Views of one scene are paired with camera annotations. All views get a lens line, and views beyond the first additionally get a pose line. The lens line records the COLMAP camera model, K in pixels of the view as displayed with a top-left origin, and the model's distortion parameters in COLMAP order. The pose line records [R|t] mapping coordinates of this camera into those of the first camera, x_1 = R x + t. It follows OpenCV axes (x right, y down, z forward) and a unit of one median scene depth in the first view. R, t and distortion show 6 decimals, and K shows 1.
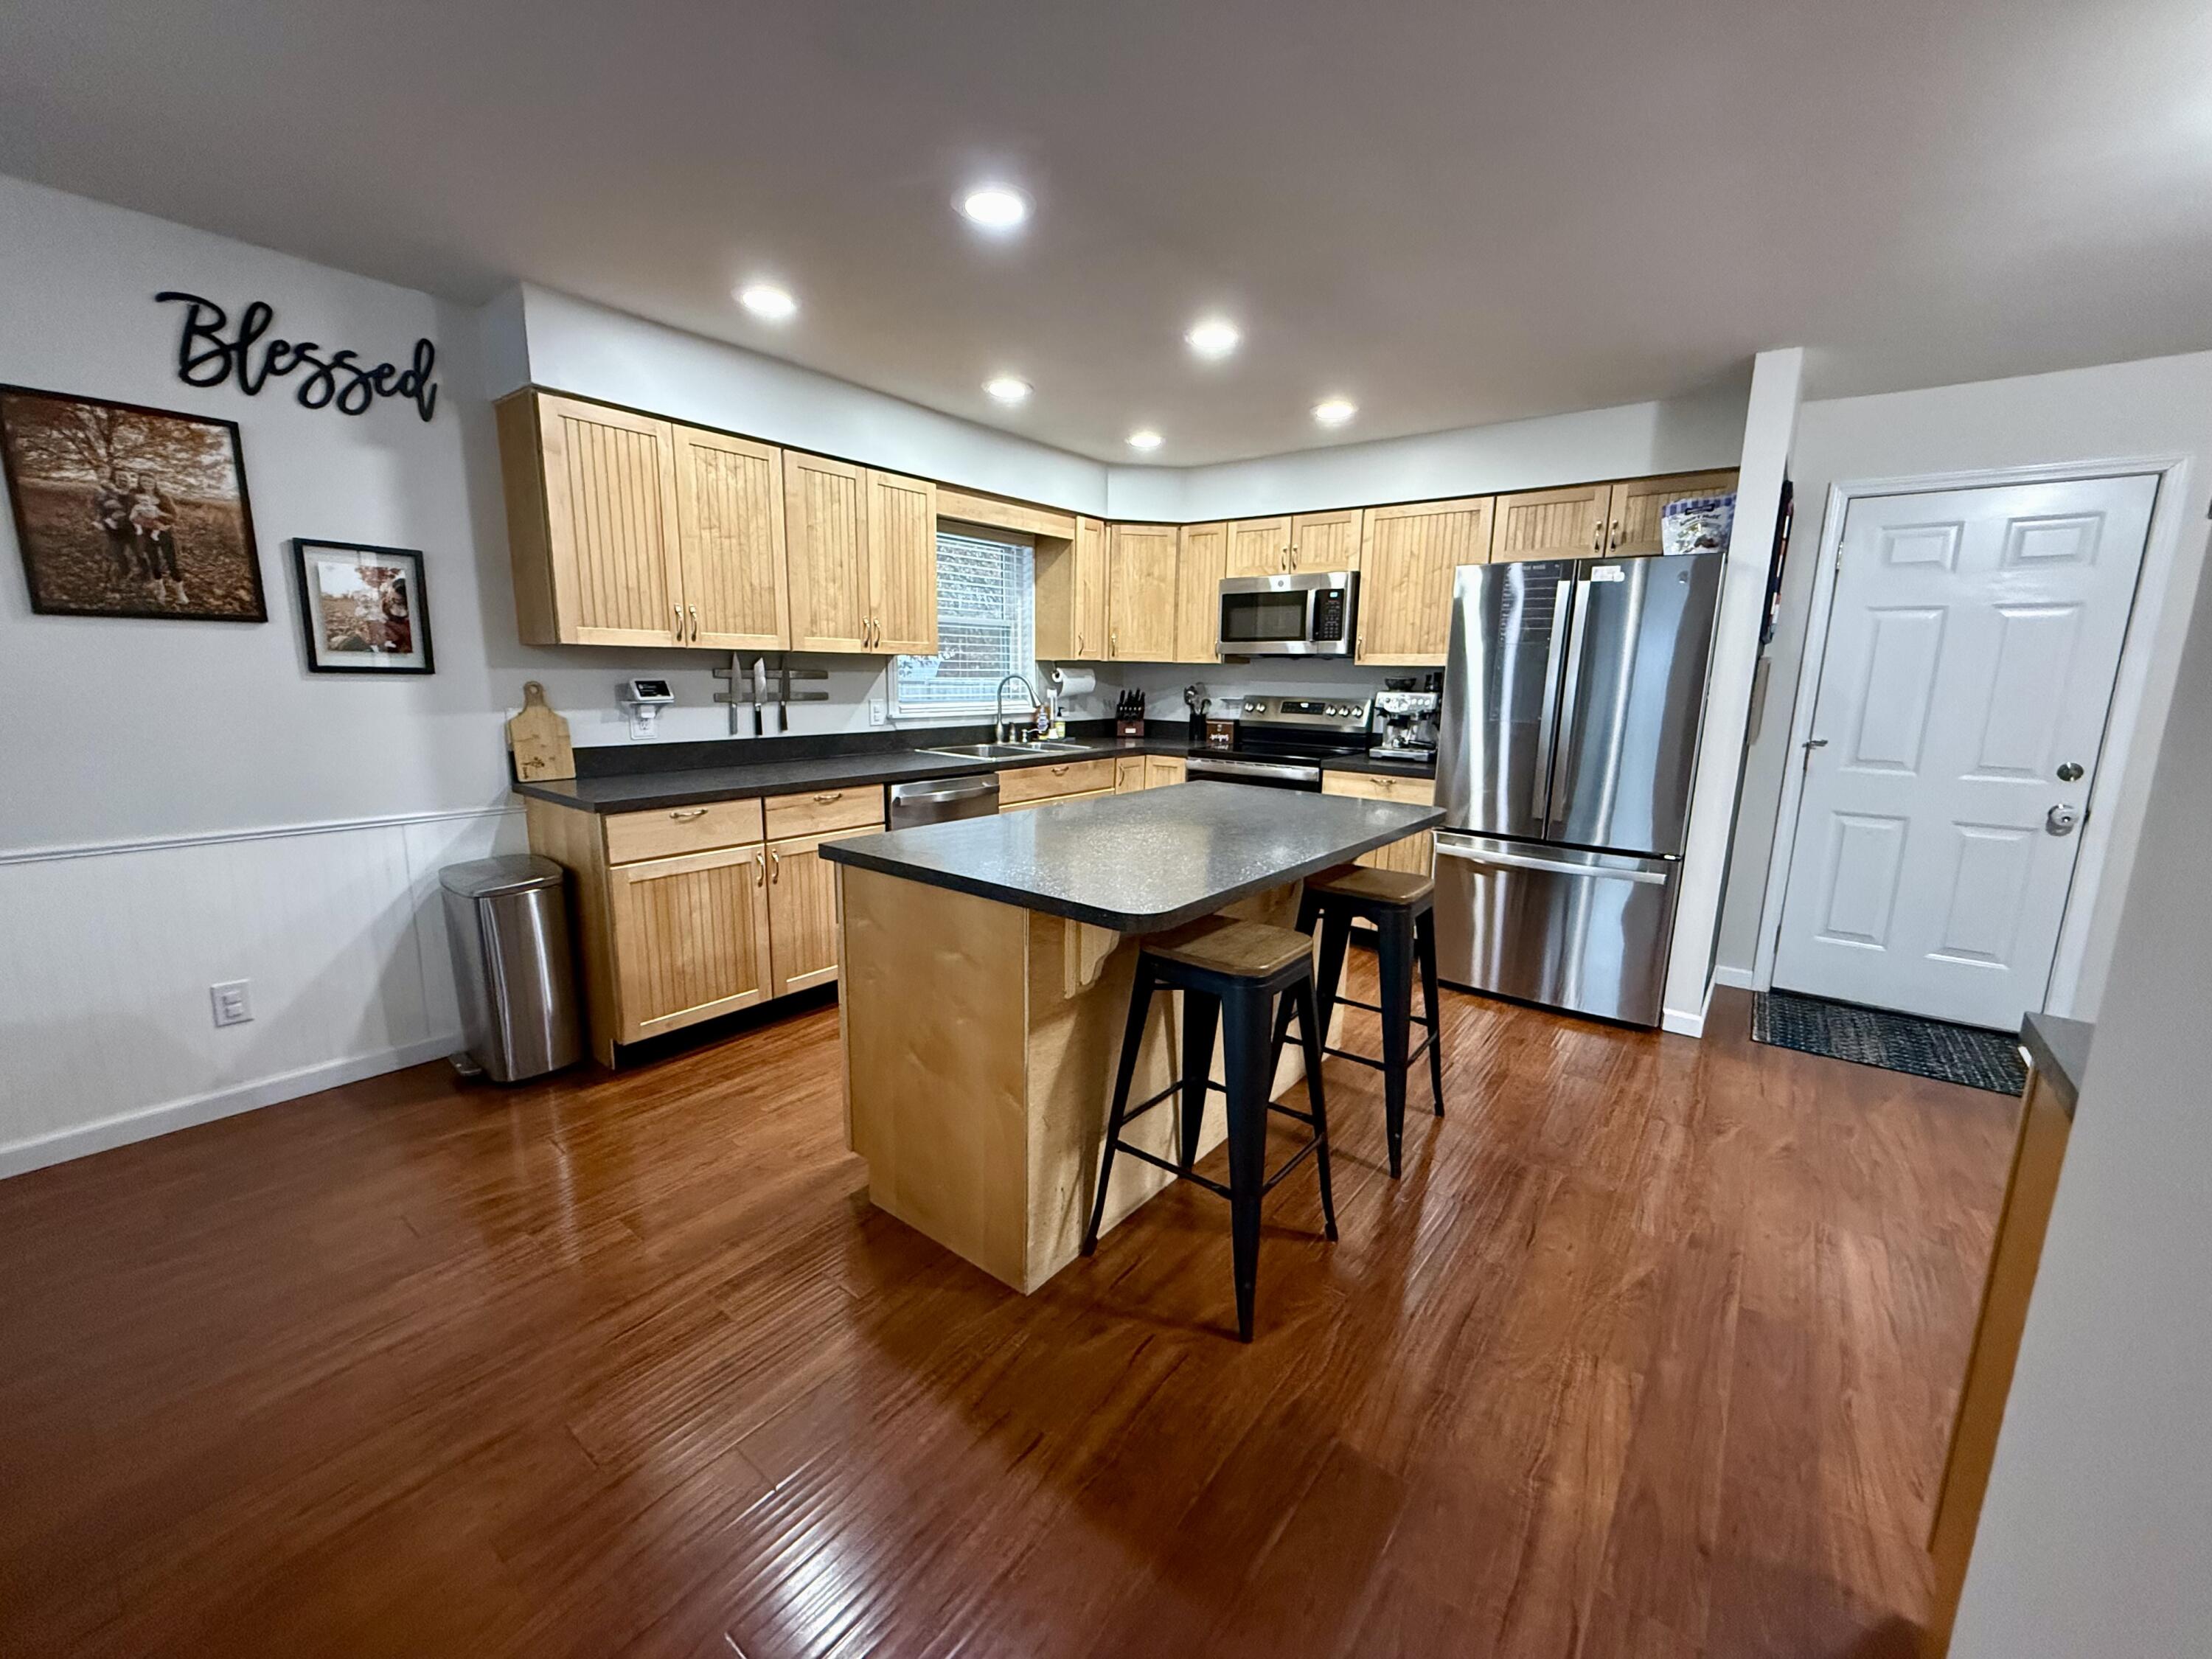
lens RADIAL K [[882.1, 0, 1104.9], [0, 882.1, 827.6], [0, 0, 1]] dist [-0.001210, 0.000484]
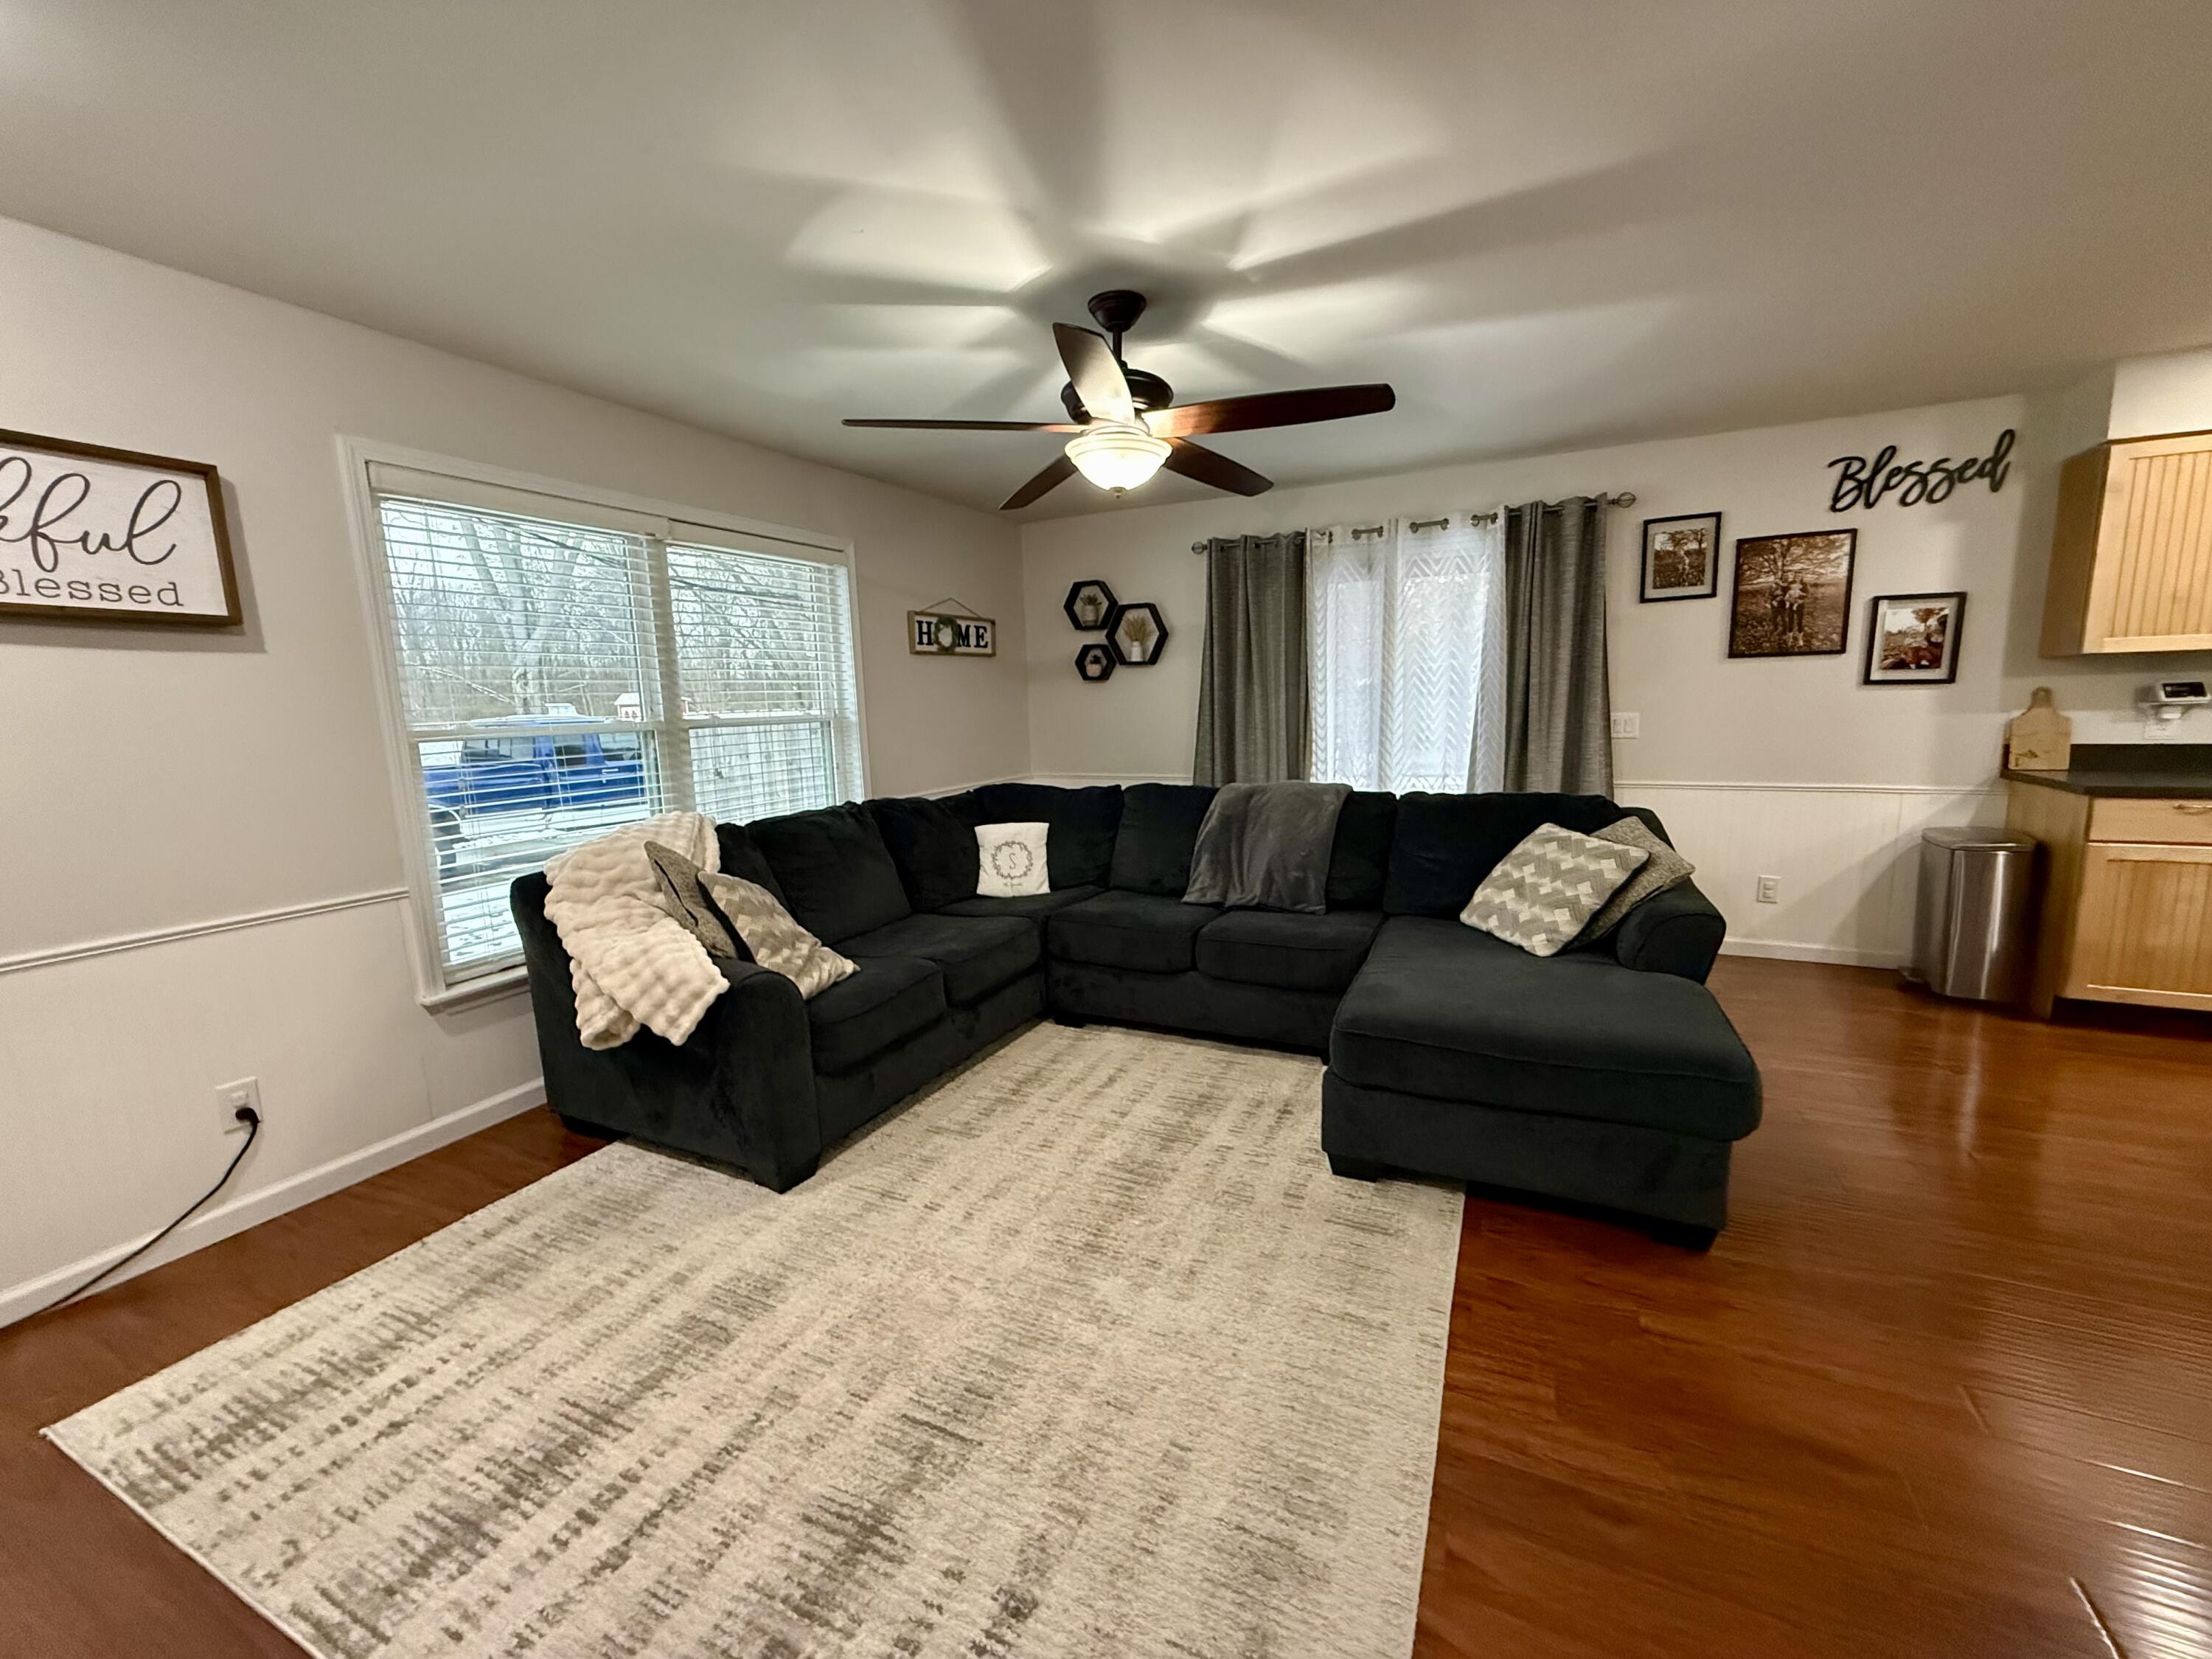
lens RADIAL K [[875.7, 0, 1104.7], [0, 875.7, 833.9], [0, 0, 1]] dist [-0.000887, 0.000416]
pose [[0.202010, 0.127786, -0.971011, 0.298864], [-0.142422, 0.984745, 0.099964, 0.102679], [0.968973, 0.118099, 0.217128, -0.513457]]
